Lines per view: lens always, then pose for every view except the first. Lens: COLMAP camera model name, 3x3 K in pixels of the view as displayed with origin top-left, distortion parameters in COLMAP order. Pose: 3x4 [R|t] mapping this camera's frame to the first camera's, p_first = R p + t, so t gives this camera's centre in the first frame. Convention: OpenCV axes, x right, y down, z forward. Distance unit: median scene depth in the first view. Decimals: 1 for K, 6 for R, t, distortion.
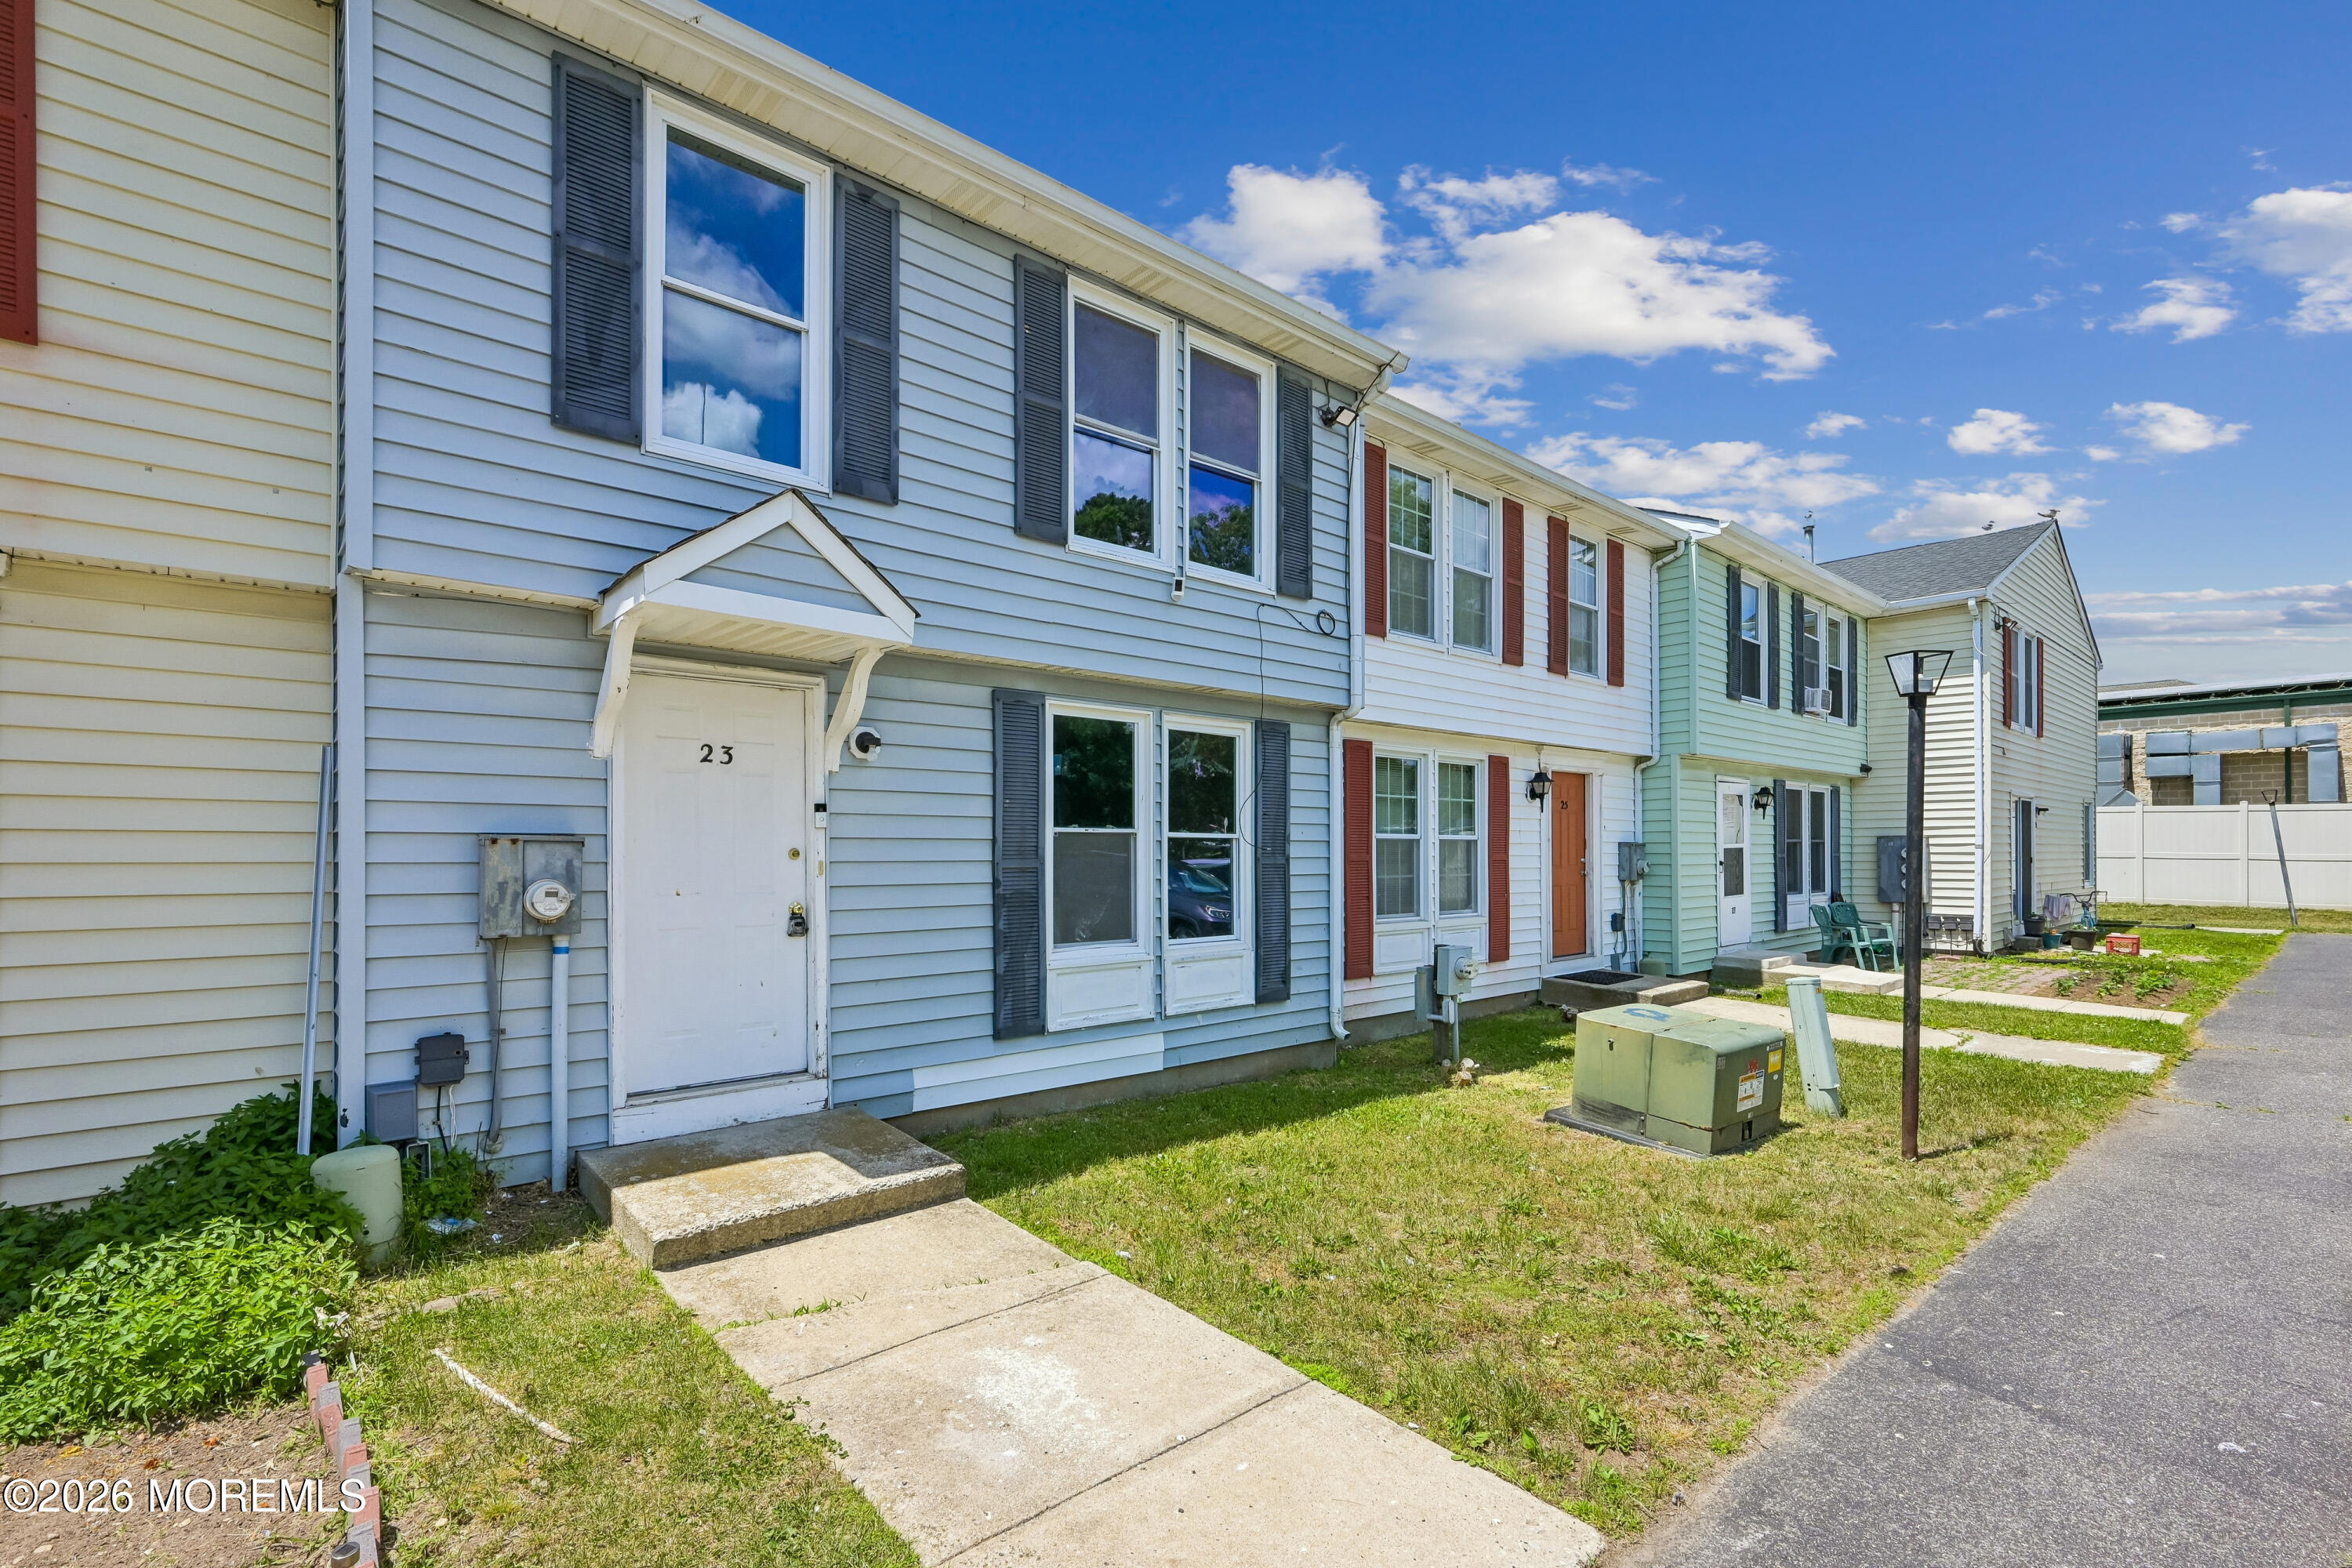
lens RADIAL K [[1053.5, 0, 1171.8], [0, 1053.5, 852.2], [0, 0, 1]] dist [0.000716, 0.000398]
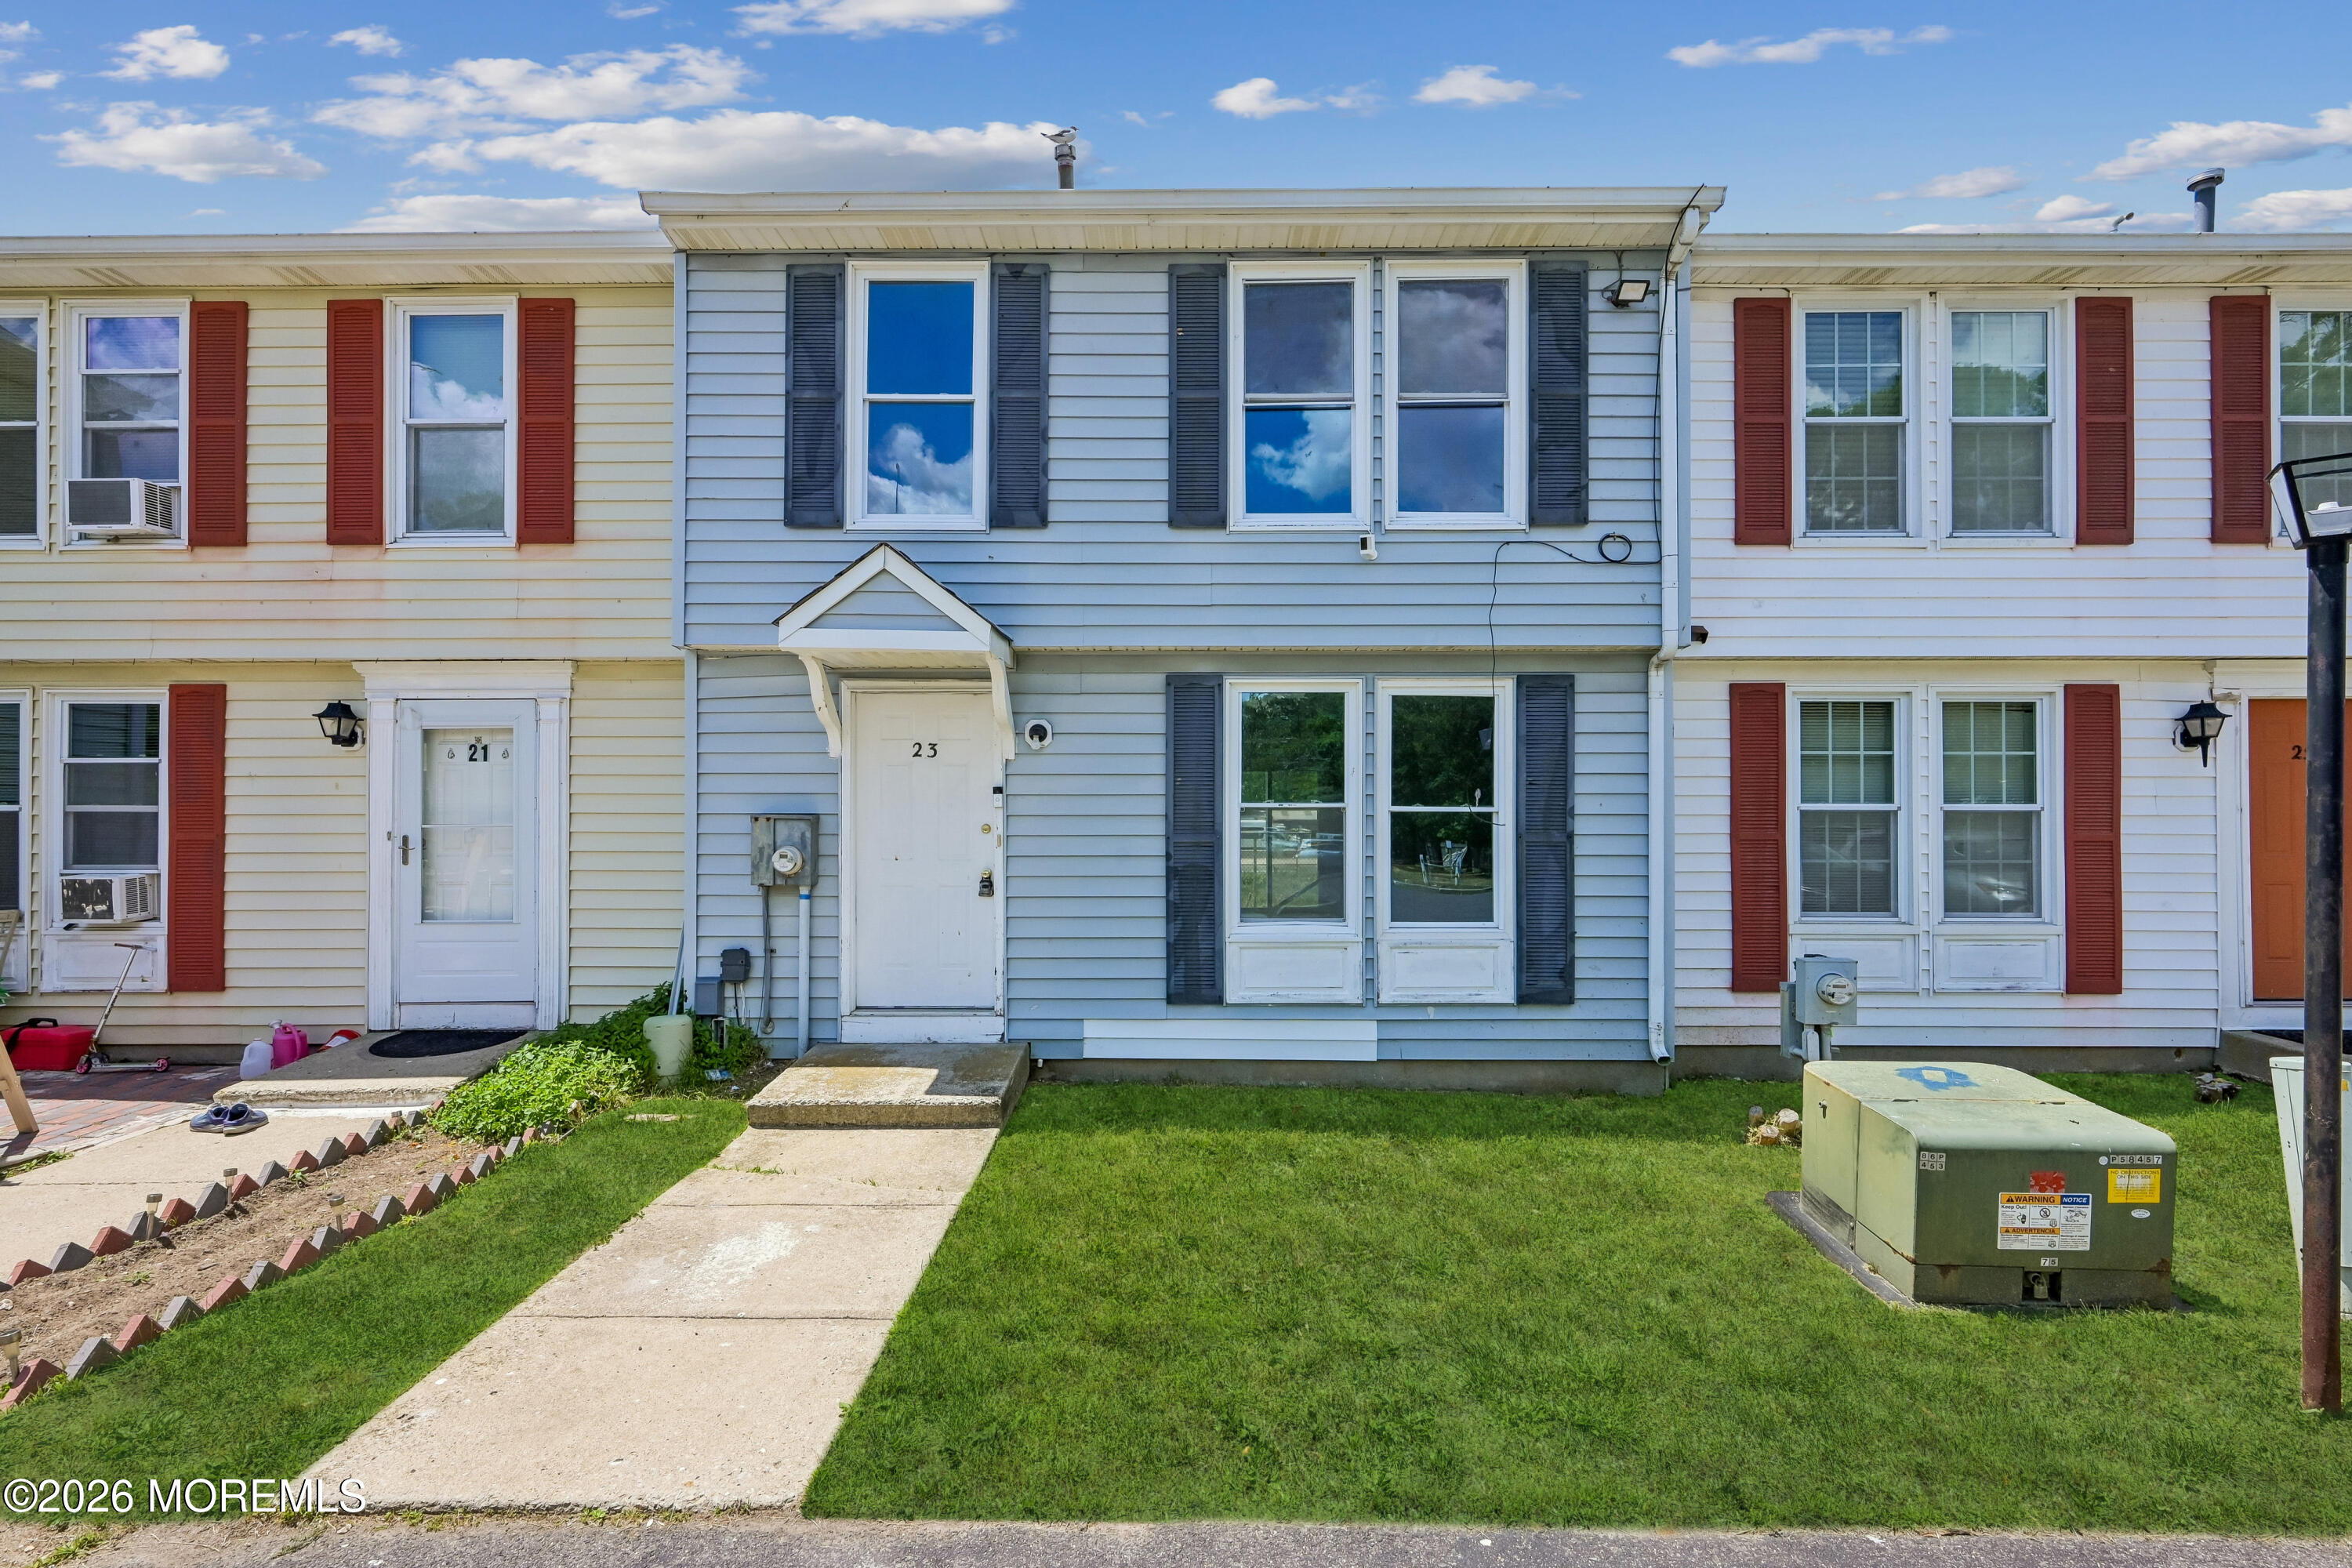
lens RADIAL K [[1081.5, 0, 1174.4], [0, 1081.5, 816.0], [0, 0, 1]] dist [0.001634, 0.000618]
pose [[0.751926, -0.004065, -0.659235, 0.556636], [-0.001431, 0.999969, -0.007798, -0.002947], [0.659246, 0.006807, 0.751897, 0.180898]]
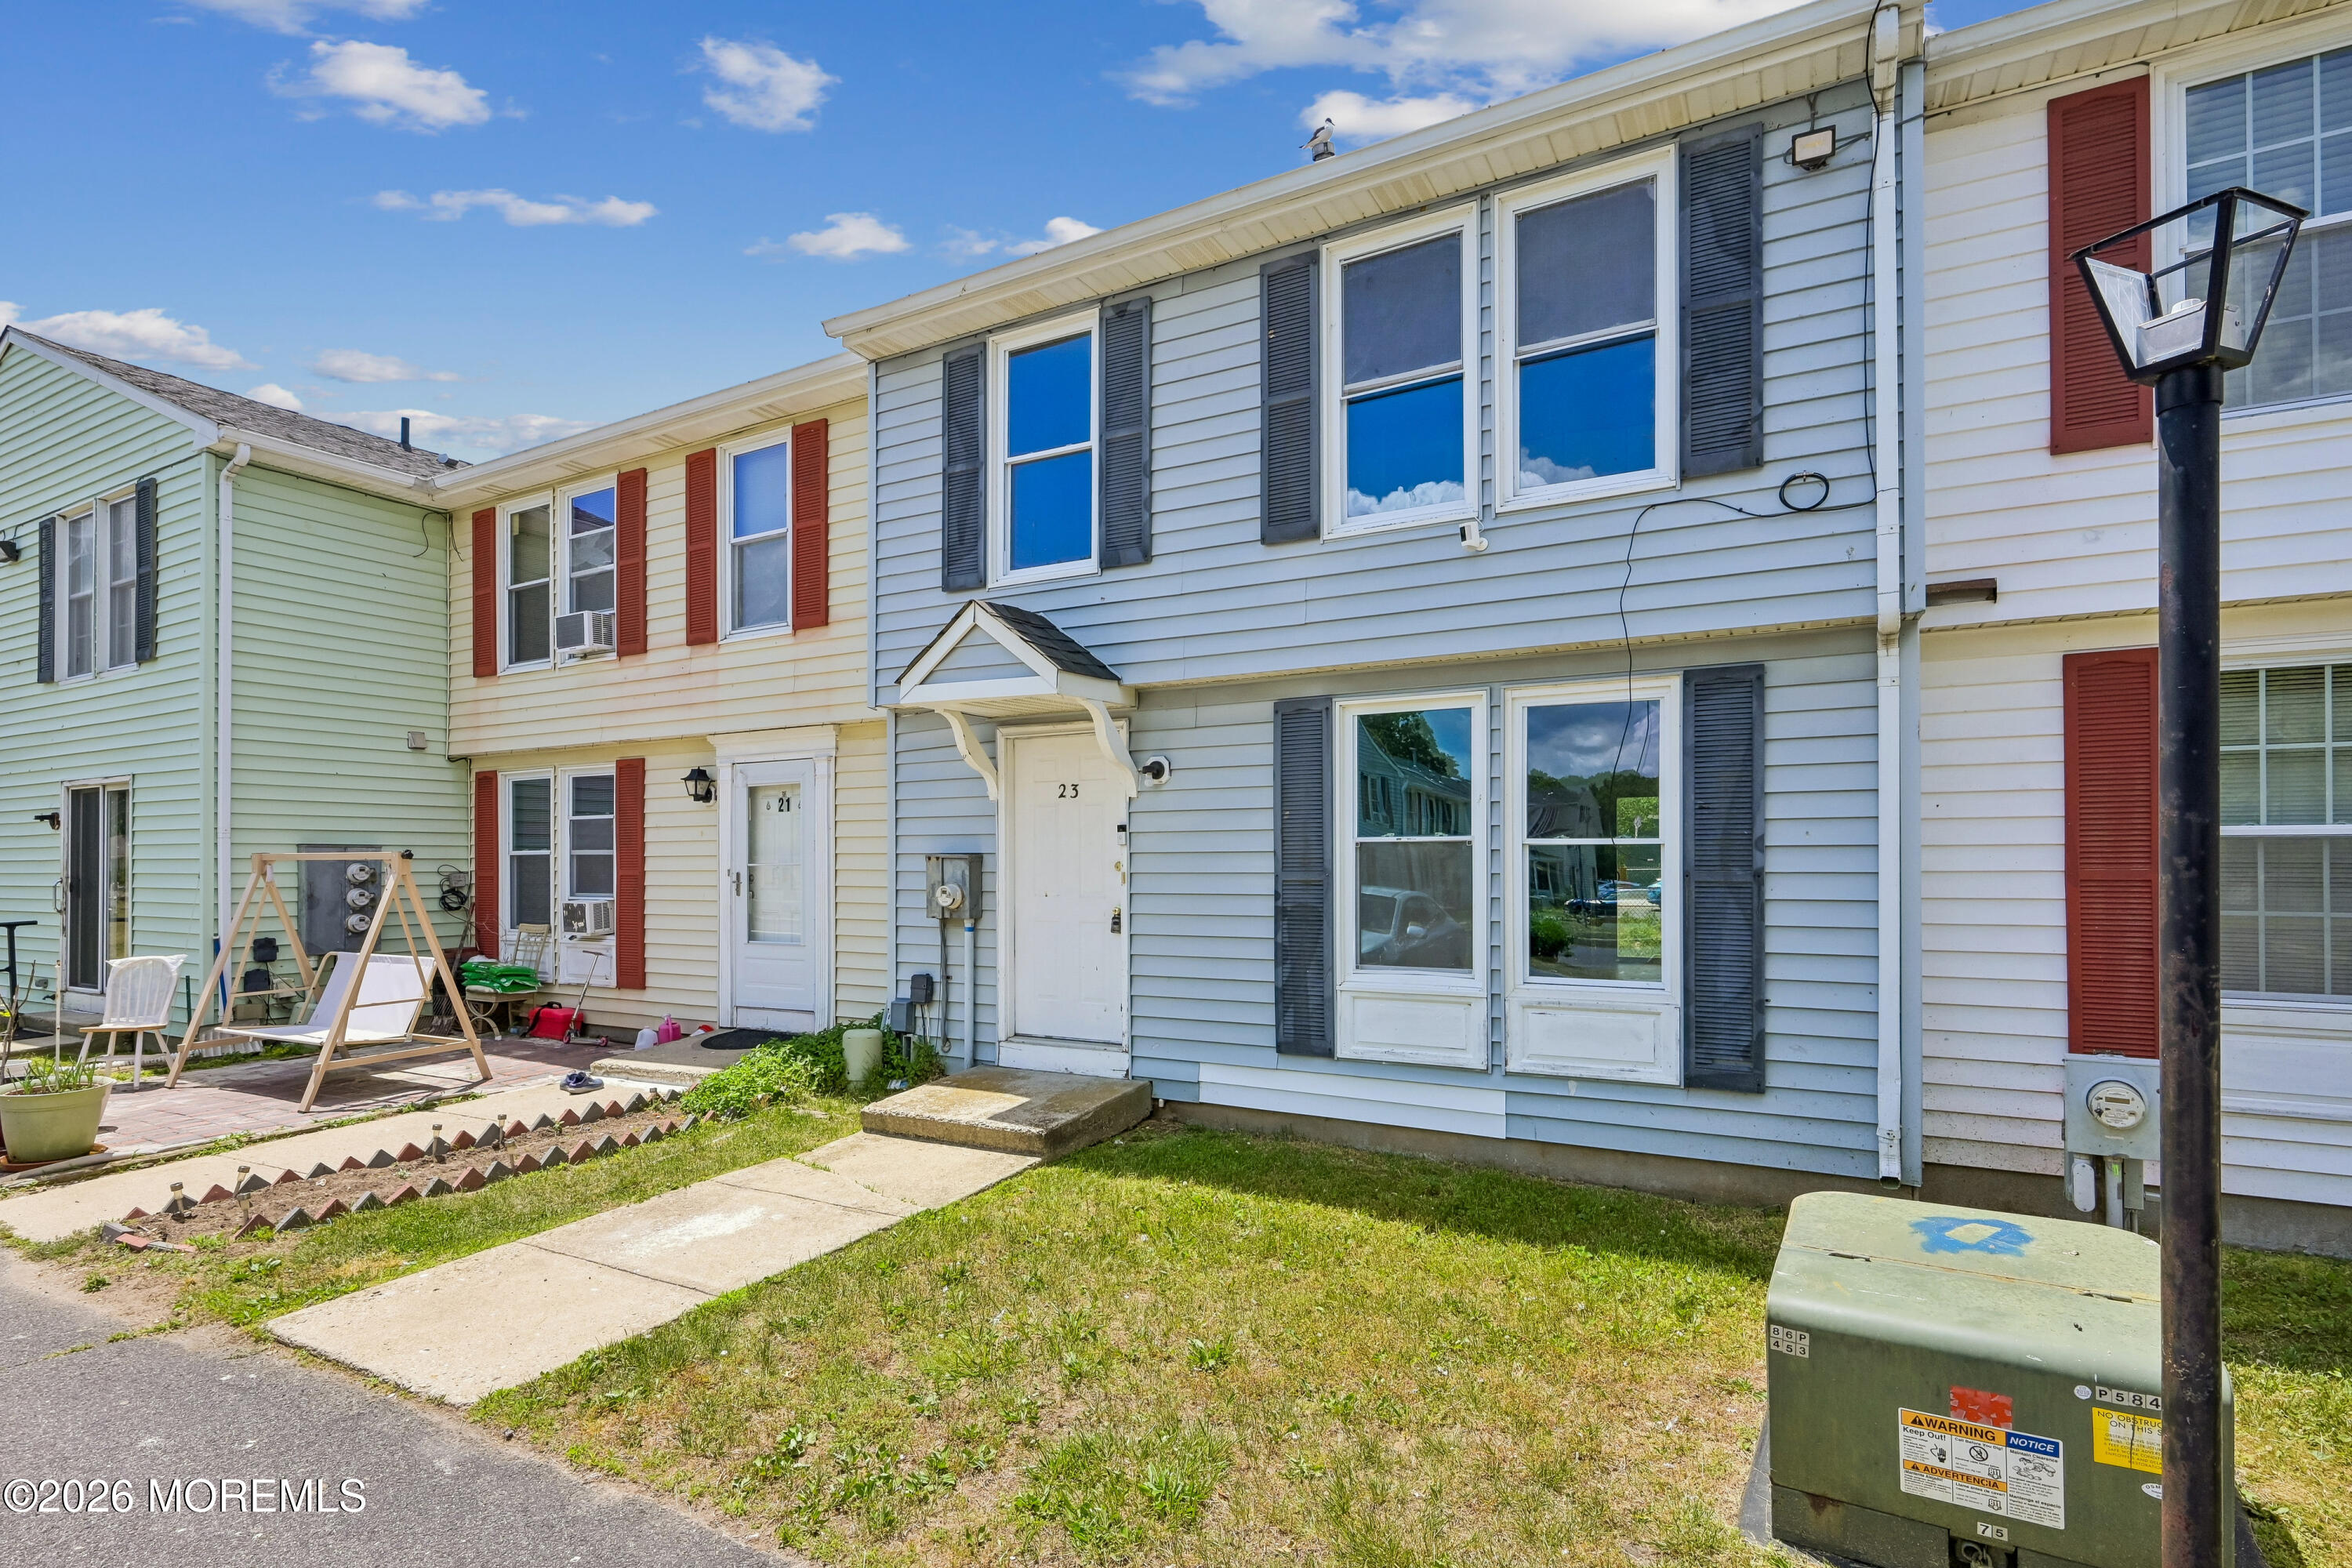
lens RADIAL K [[1142.4, 0, 1179.1], [0, 1142.4, 852.5], [0, 0, 1]] dist [0.003481, -0.000478]
pose [[0.345554, -0.007790, -0.938366, 0.812942], [0.002843, 0.999970, -0.007254, -0.003889], [0.938394, -0.000161, 0.345566, 0.536108]]
